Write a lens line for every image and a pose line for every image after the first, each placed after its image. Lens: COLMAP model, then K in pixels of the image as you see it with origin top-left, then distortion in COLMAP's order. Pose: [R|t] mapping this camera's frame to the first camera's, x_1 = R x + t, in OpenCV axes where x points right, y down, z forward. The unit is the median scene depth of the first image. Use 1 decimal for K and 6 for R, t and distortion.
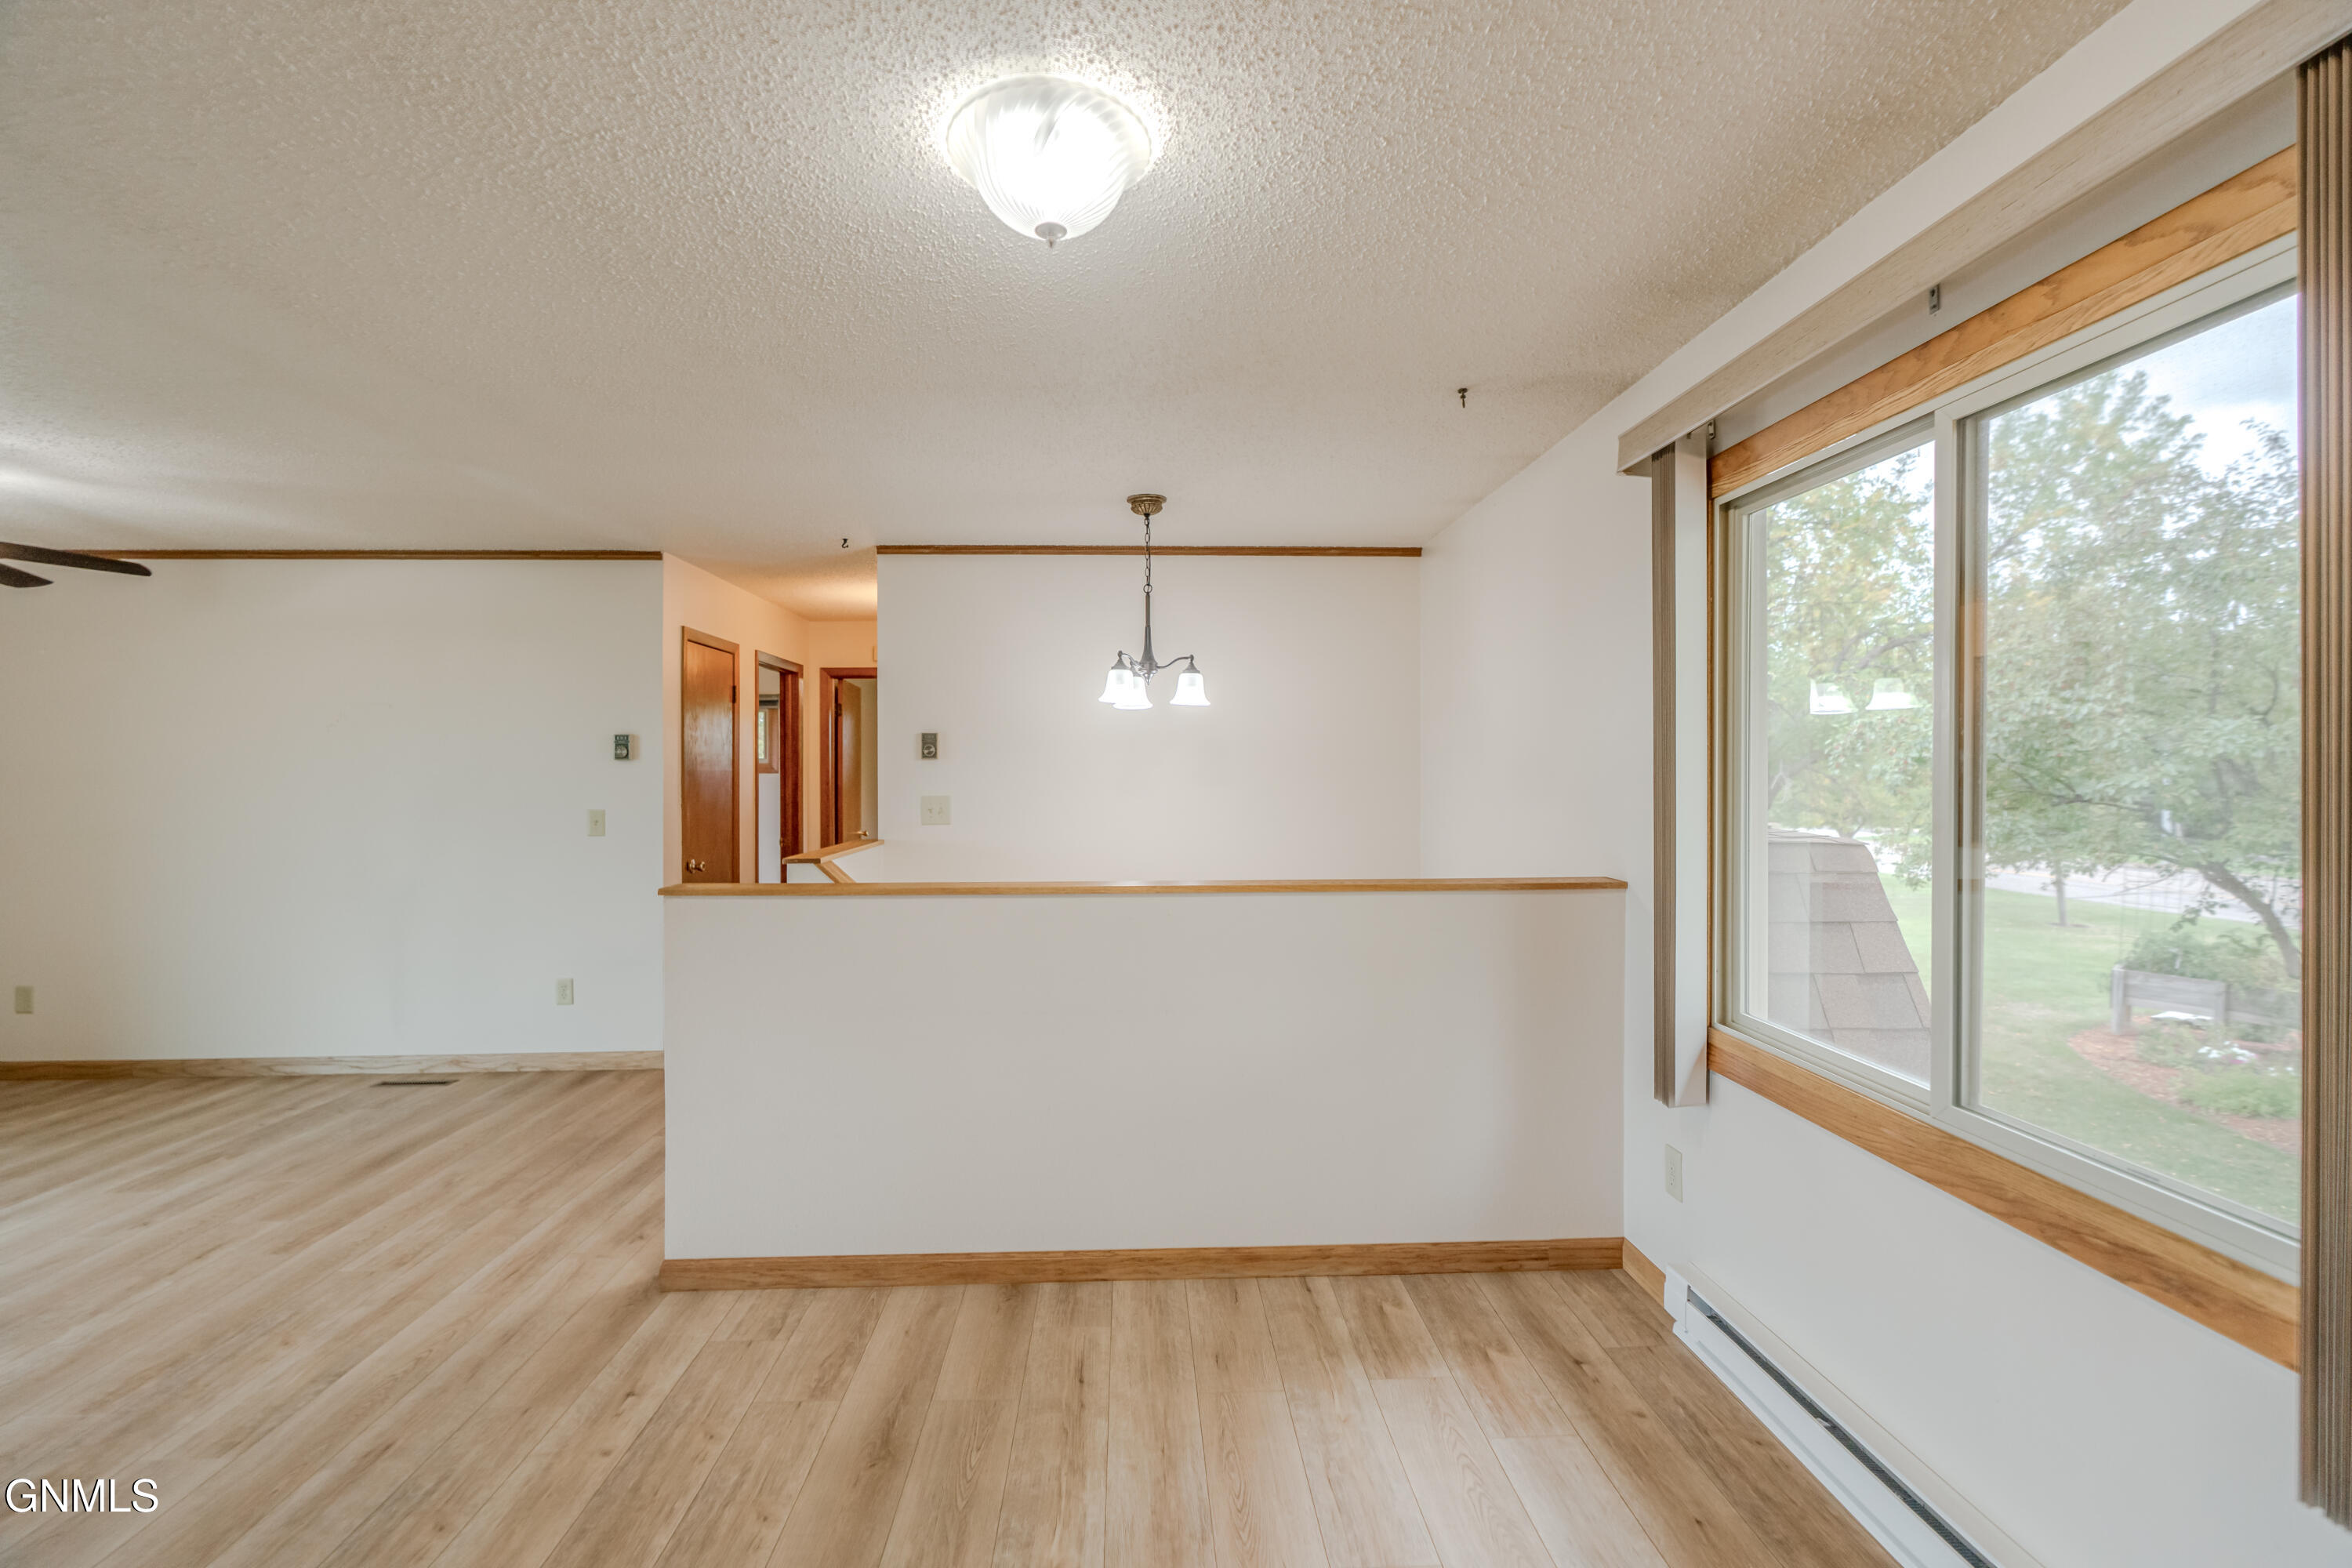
lens RADIAL K [[1085.1, 0, 1176.0], [0, 1085.1, 784.0], [0, 0, 1]] dist [-0.000747, 0.005776]
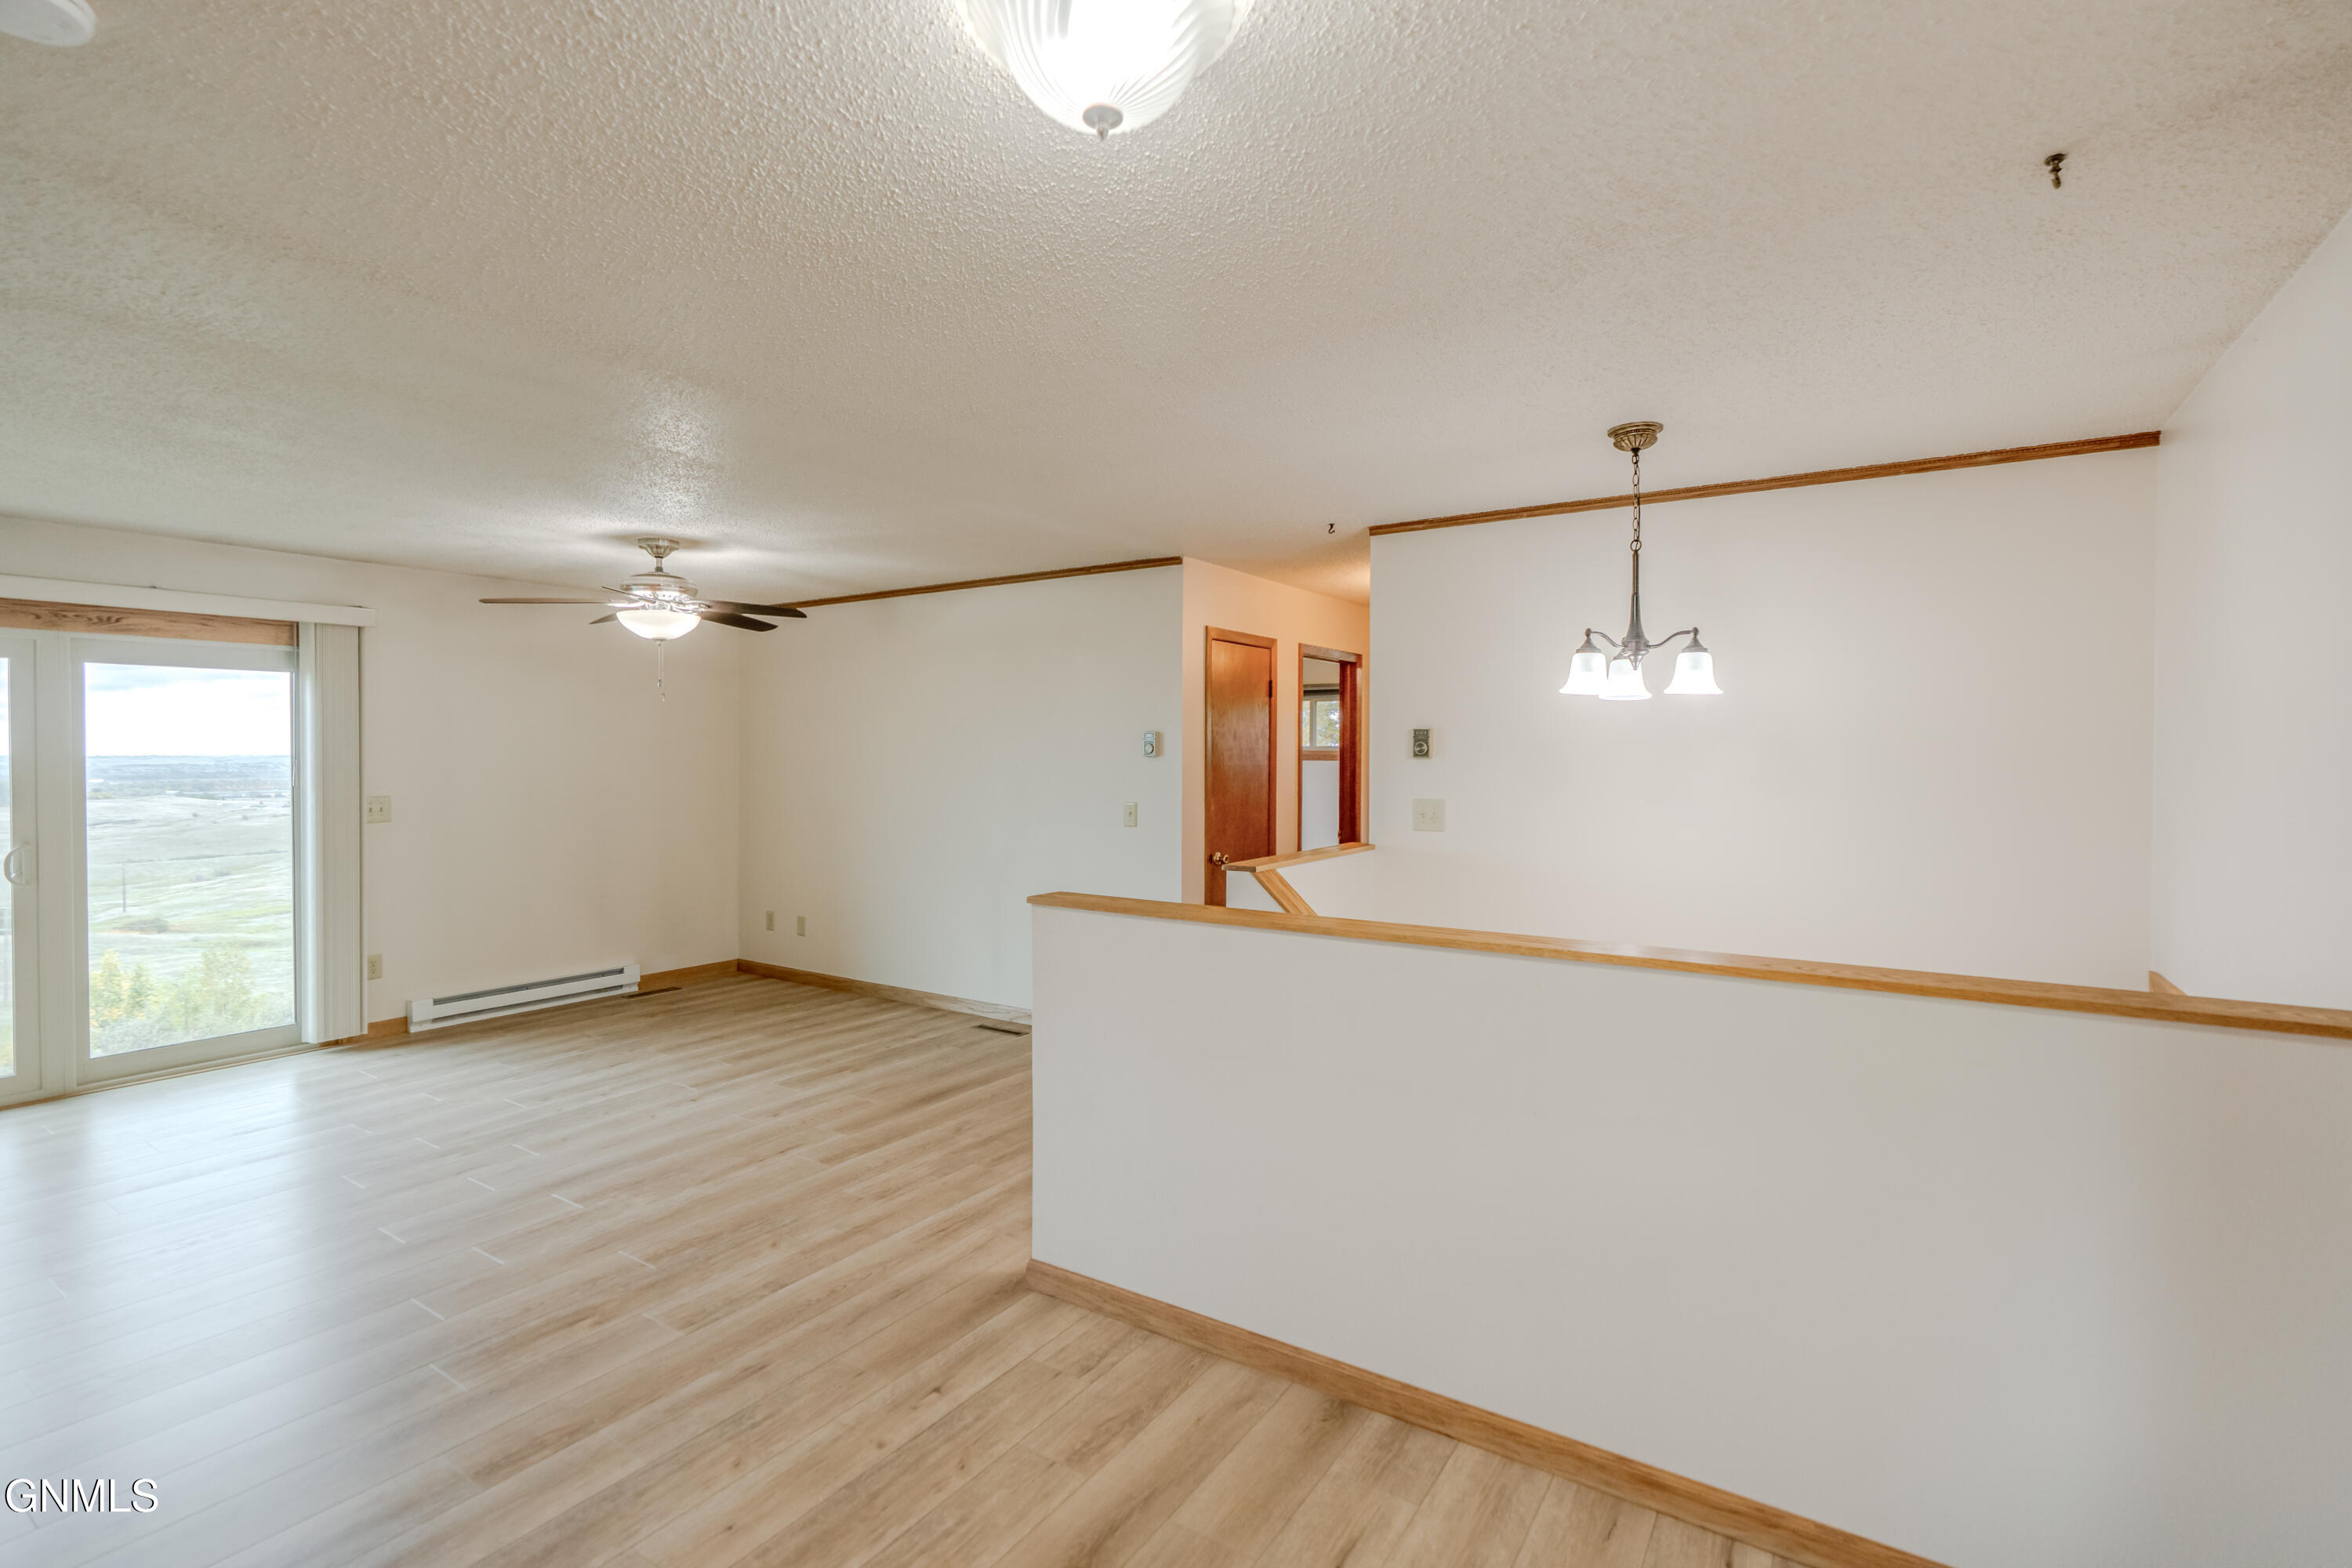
lens RADIAL K [[1088.4, 0, 1221.4], [0, 1088.4, 768.4], [0, 0, 1]] dist [0.001664, 0.000442]
pose [[0.809392, 0.016640, -0.587033, 0.256375], [-0.010833, 0.999851, 0.013405, -0.037648], [0.587169, -0.004490, 0.809452, 0.262832]]
